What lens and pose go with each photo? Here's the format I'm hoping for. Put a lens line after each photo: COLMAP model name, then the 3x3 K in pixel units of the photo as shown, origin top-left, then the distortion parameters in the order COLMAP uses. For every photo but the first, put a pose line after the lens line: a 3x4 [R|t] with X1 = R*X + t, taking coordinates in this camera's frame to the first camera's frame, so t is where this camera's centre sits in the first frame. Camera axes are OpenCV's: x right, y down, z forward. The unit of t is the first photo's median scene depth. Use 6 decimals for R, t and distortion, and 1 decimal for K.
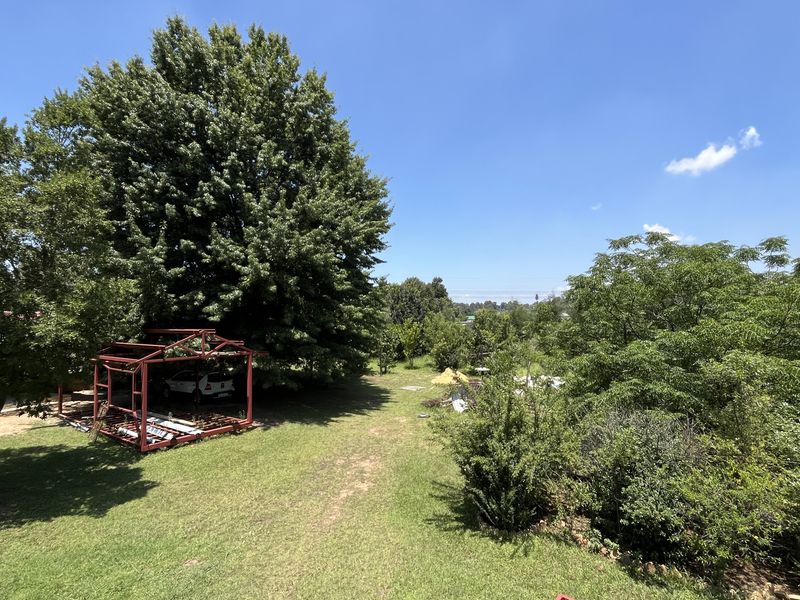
lens RADIAL K [[436.9, 0, 397.0], [0, 436.9, 298.3], [0, 0, 1]] dist [0.000941, -0.000539]
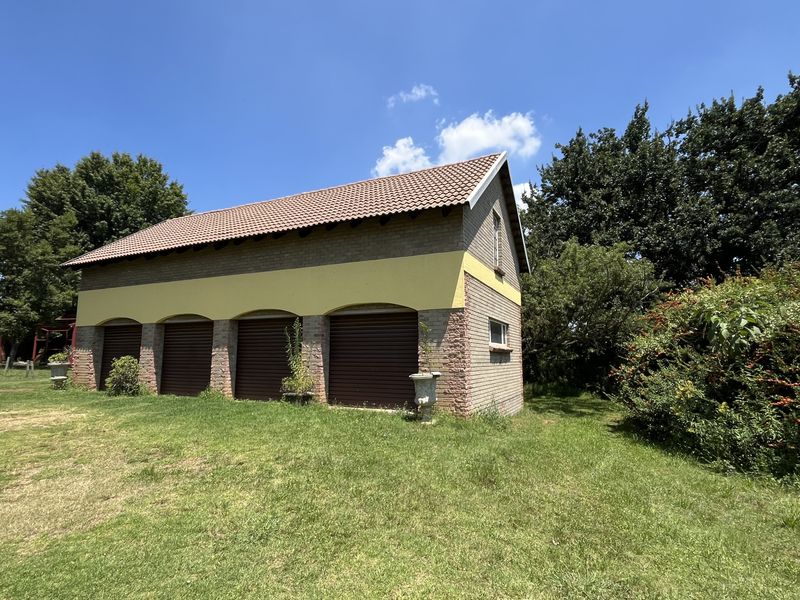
lens RADIAL K [[436.9, 0, 397.0], [0, 436.9, 298.3], [0, 0, 1]] dist [0.000941, -0.000539]
pose [[0.955728, 0.059514, 0.288169, 0.236375], [-0.030362, 0.994051, -0.104598, 0.147256], [-0.292680, 0.091218, 0.951850, -1.167779]]
